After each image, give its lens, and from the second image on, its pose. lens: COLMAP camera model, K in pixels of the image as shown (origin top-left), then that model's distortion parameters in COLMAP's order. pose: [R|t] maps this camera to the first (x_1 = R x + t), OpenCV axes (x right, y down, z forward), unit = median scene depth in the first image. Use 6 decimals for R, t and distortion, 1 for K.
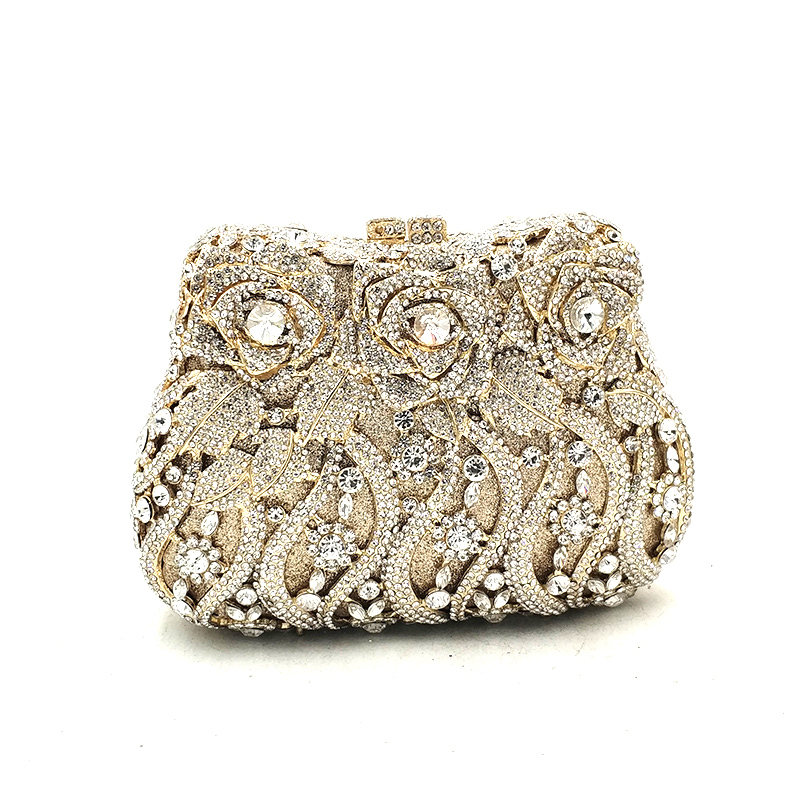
lens RADIAL K [[1133.5, 0, 415.9], [0, 1133.5, 404.7], [0, 0, 1]] dist [0.061810, 0.000000]
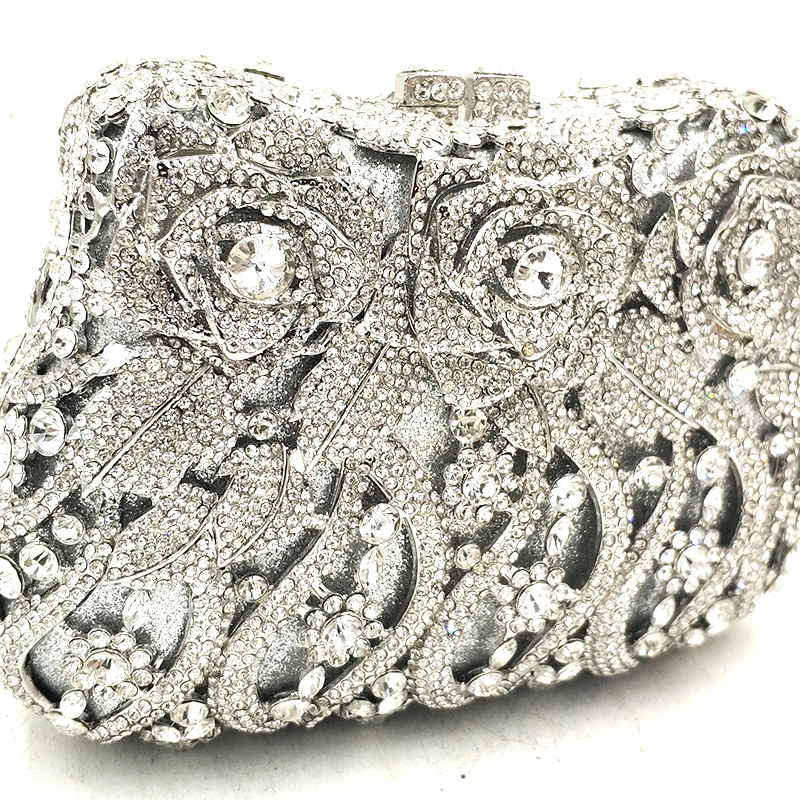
lens RADIAL K [[1133.5, 0, 430.7], [0, 1133.5, 376.9], [0, 0, 1]] dist [0.061810, 0.000000]
pose [[0.958198, -0.000915, 0.286106, -0.204284], [-0.052334, 0.982562, 0.178416, -0.117675], [-0.281280, -0.185931, 0.941441, 0.451658]]
